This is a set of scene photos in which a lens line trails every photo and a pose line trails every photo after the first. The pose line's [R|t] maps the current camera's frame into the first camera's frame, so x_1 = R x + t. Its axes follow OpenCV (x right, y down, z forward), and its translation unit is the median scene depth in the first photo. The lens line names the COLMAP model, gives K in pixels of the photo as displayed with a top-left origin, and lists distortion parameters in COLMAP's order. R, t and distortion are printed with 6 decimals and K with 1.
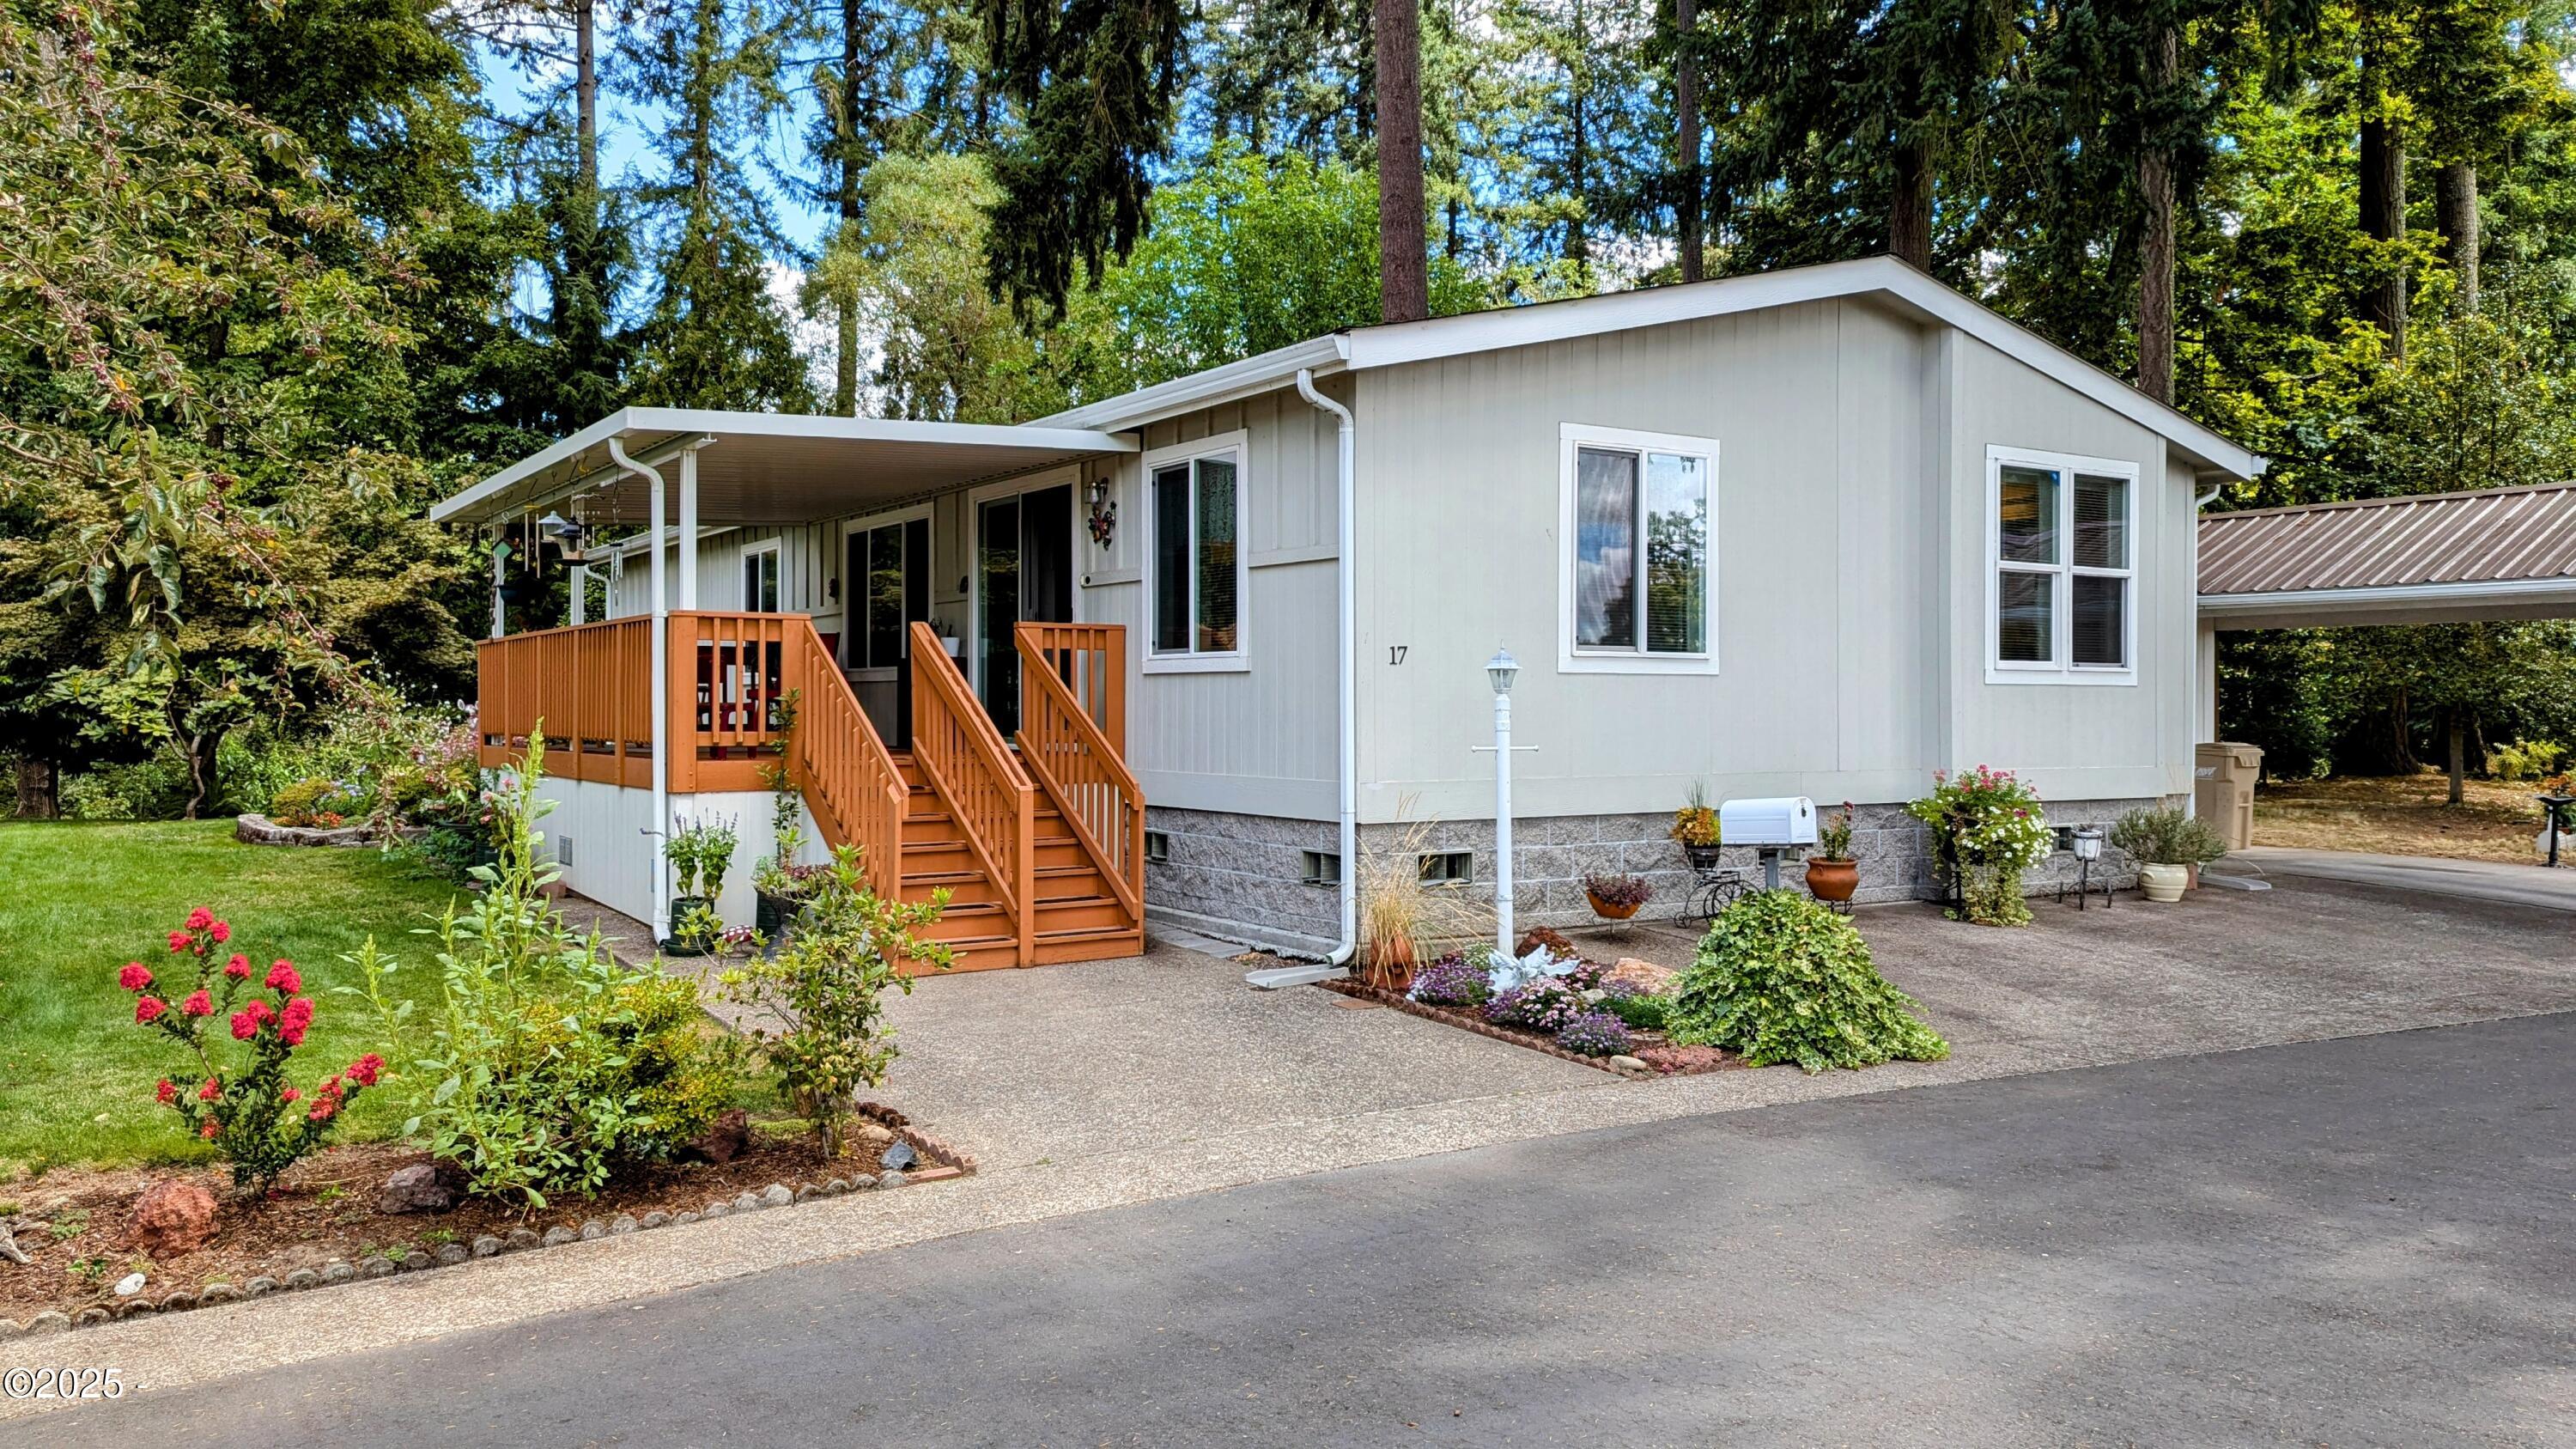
lens RADIAL K [[1847.4, 0, 1282.6], [0, 1847.4, 710.3], [0, 0, 1]] dist [0.097159, -0.113661]
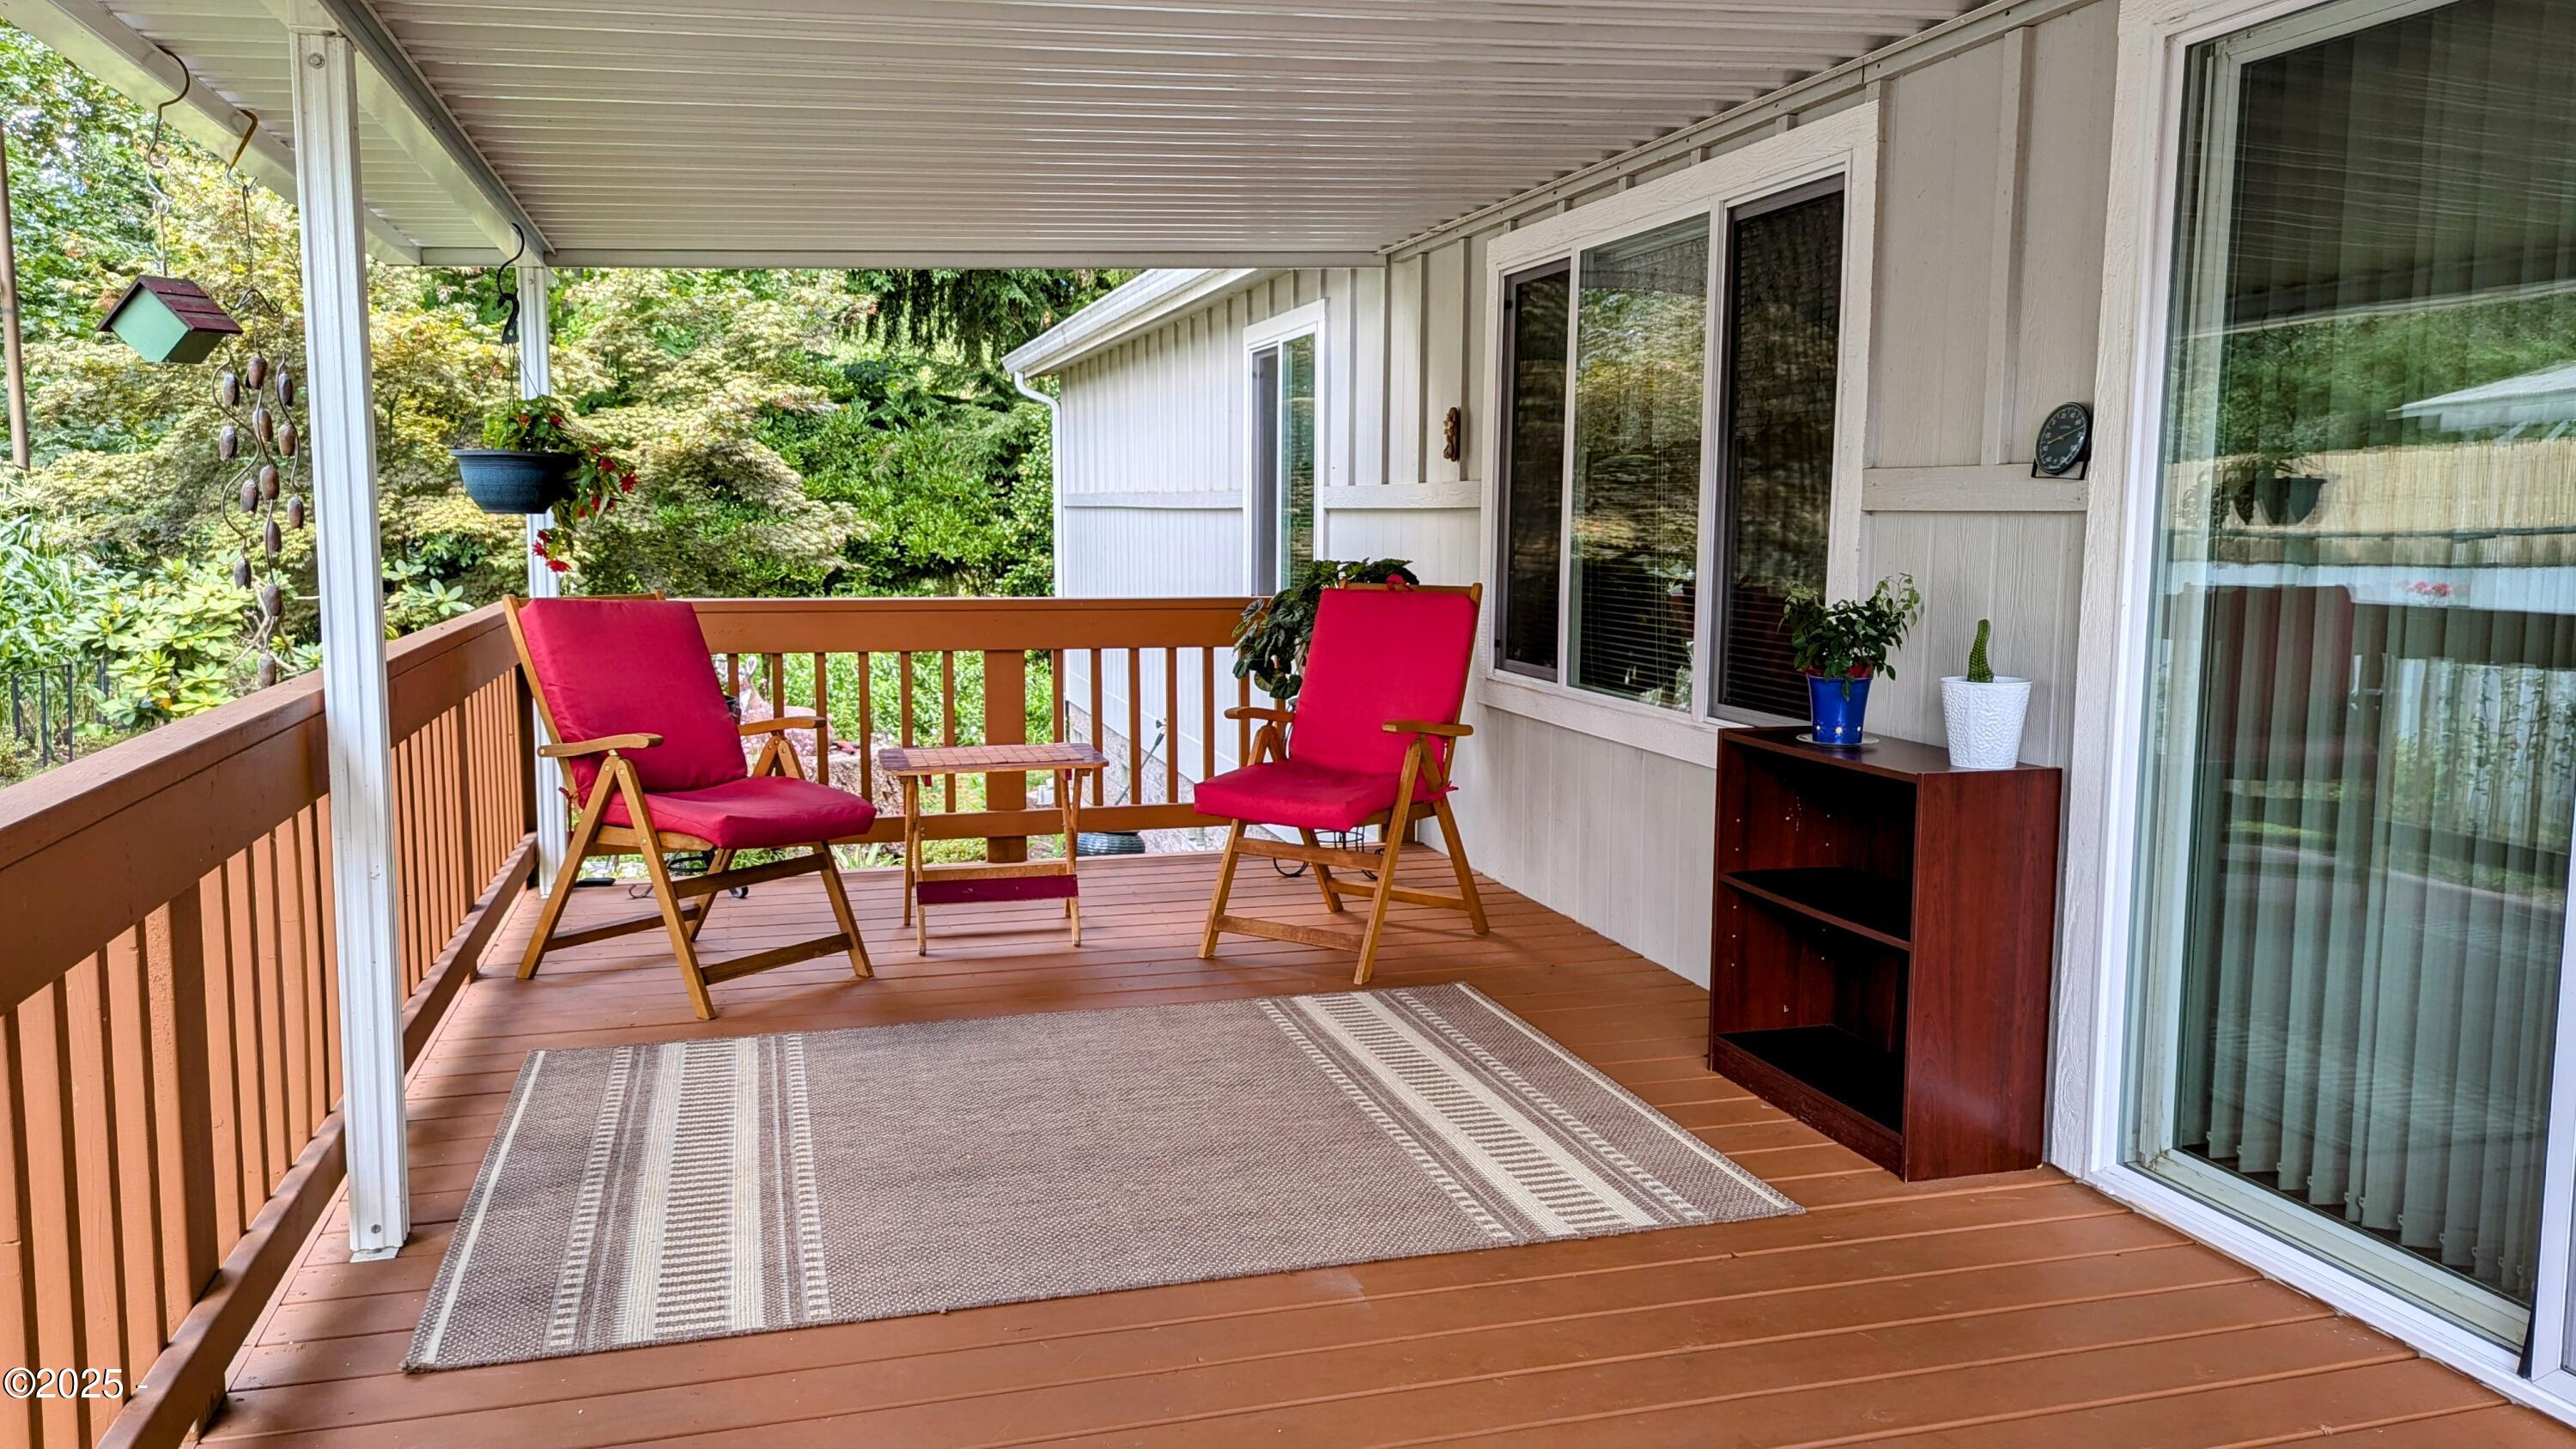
lens RADIAL K [[1847.4, 0, 1282.6], [0, 1847.4, 710.3], [0, 0, 1]] dist [0.097159, -0.113661]
pose [[0.953743, 0.034978, -0.298581, -0.128253], [-0.002594, 0.994129, 0.108174, -0.039398], [0.300612, -0.102395, 0.948234, 0.499999]]
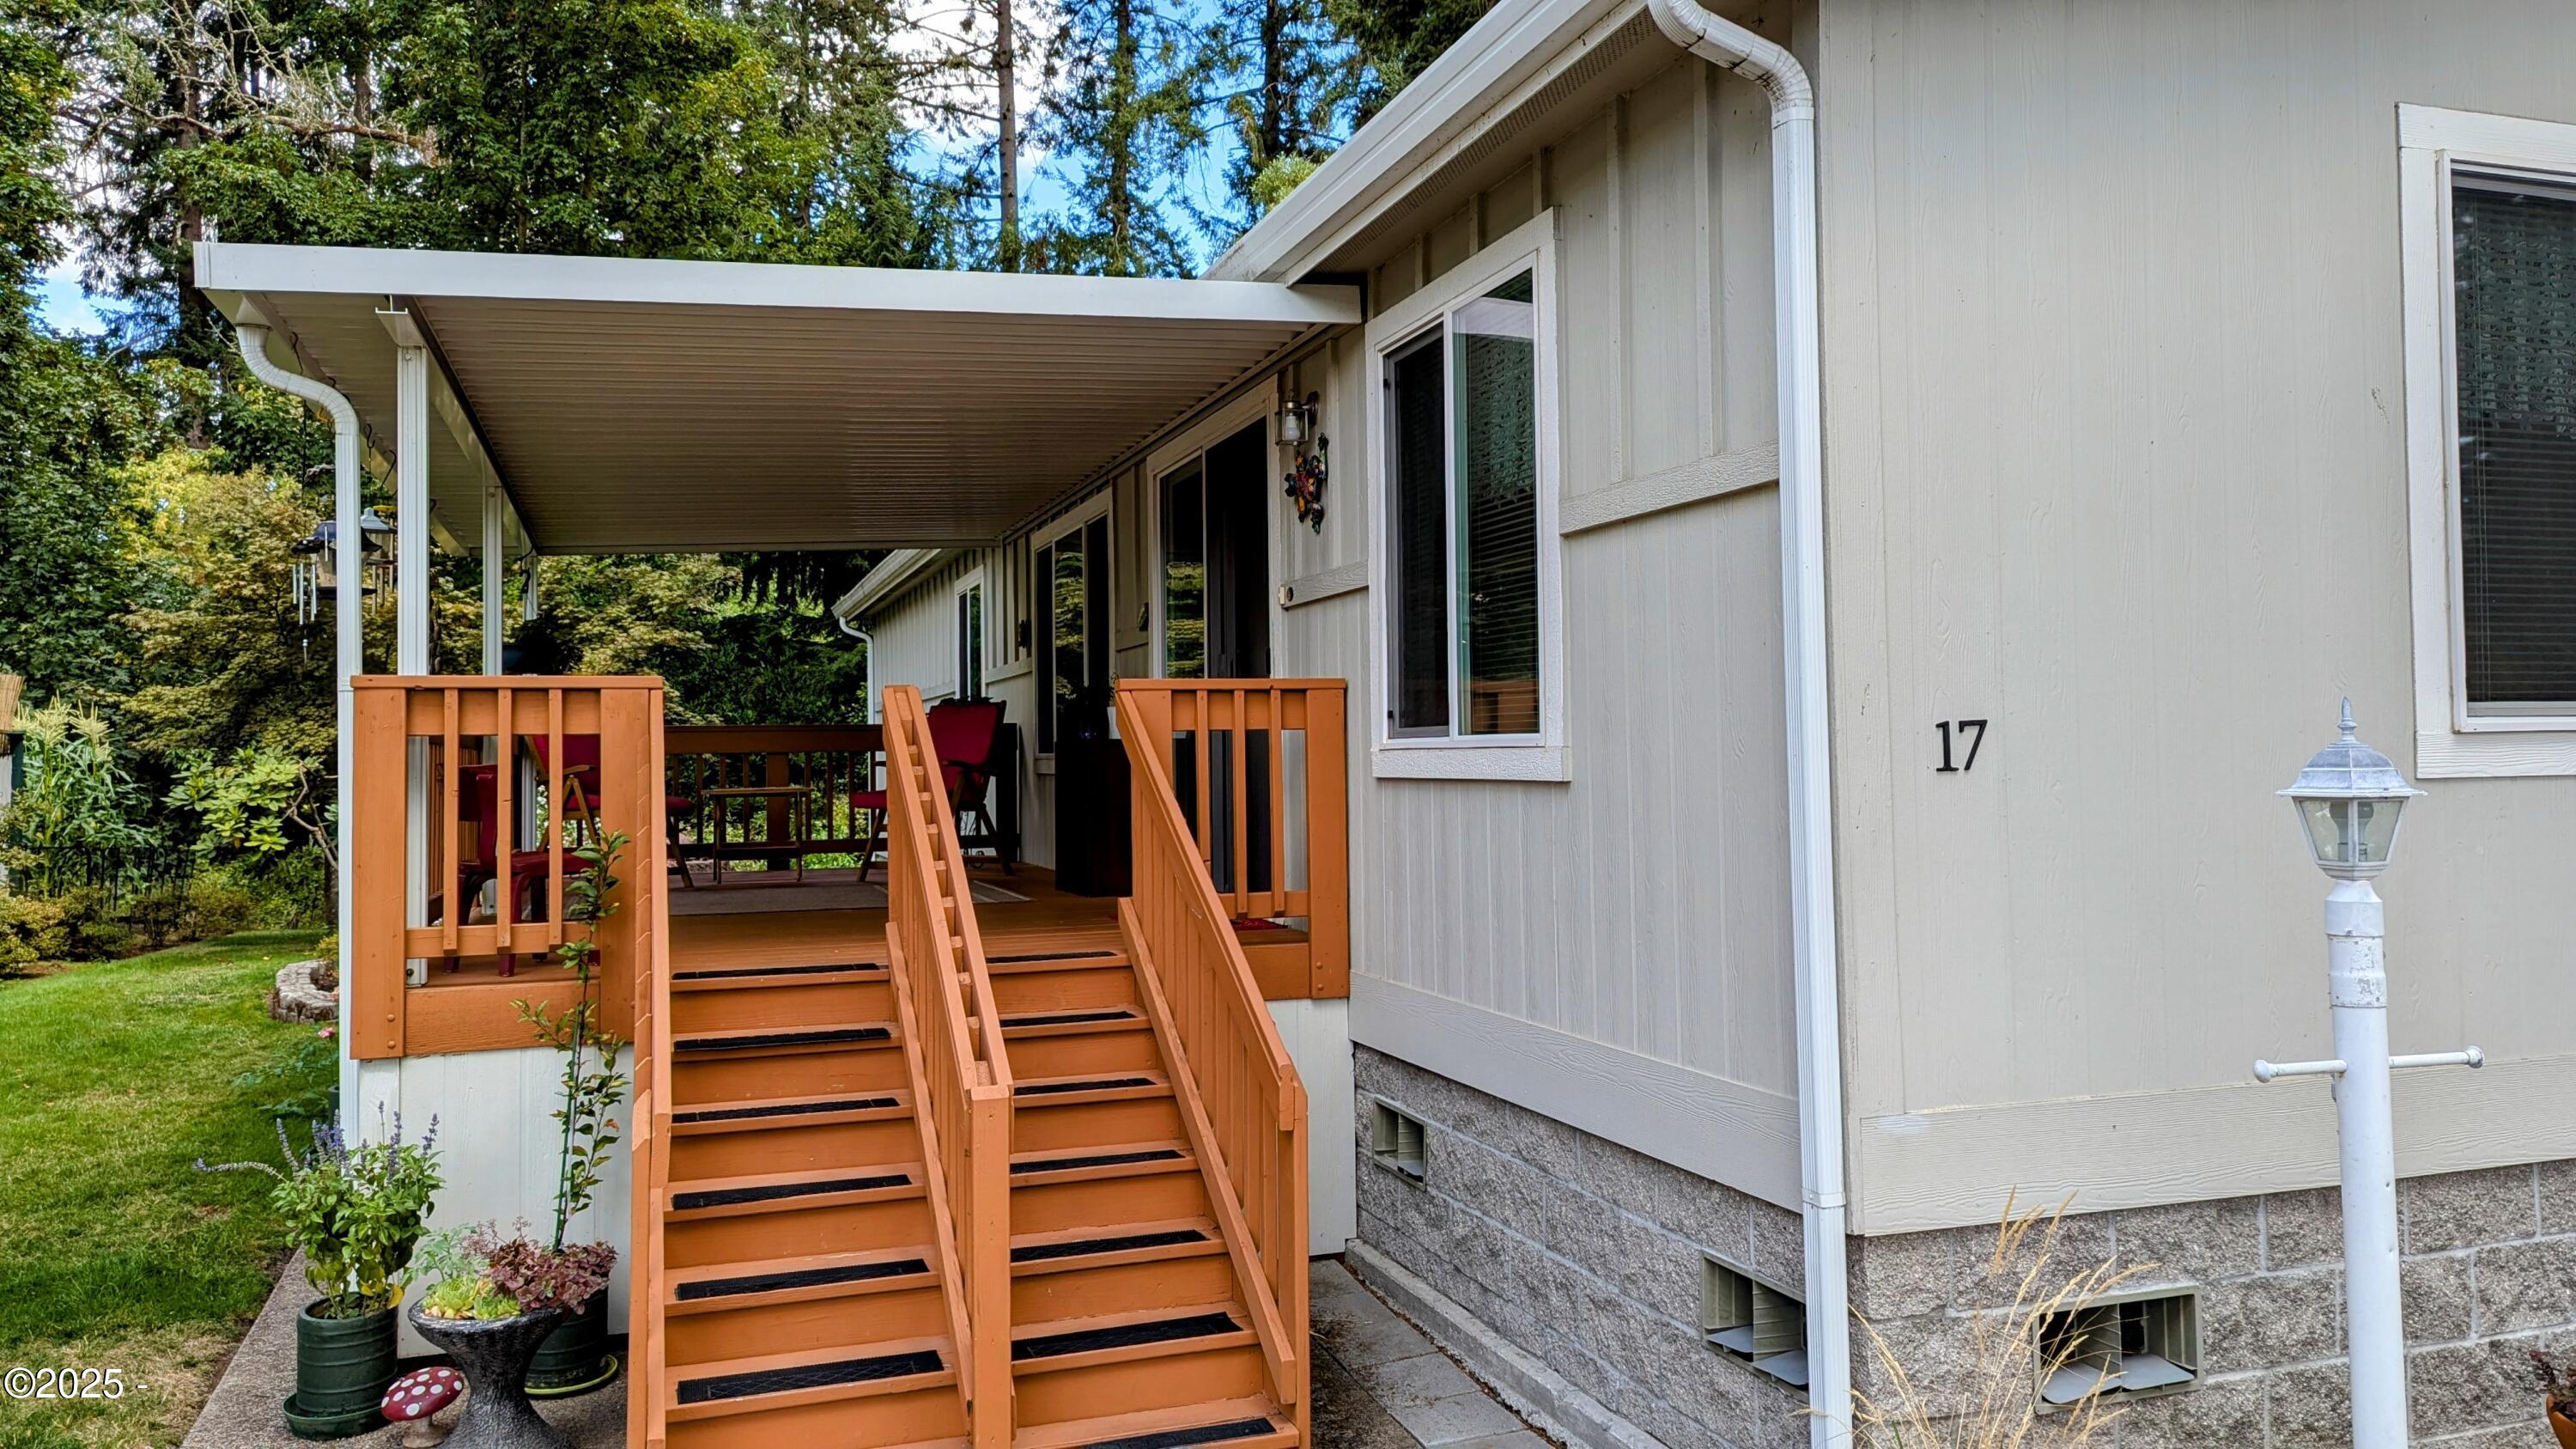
lens RADIAL K [[1831.6, 0, 1286.9], [0, 1831.6, 712.5], [0, 0, 1]] dist [0.079368, -0.066375]
pose [[0.968311, -0.023424, -0.248648, 0.012108], [0.017290, 0.999491, -0.026827, -0.013667], [0.249150, 0.021678, 0.968222, 0.293554]]
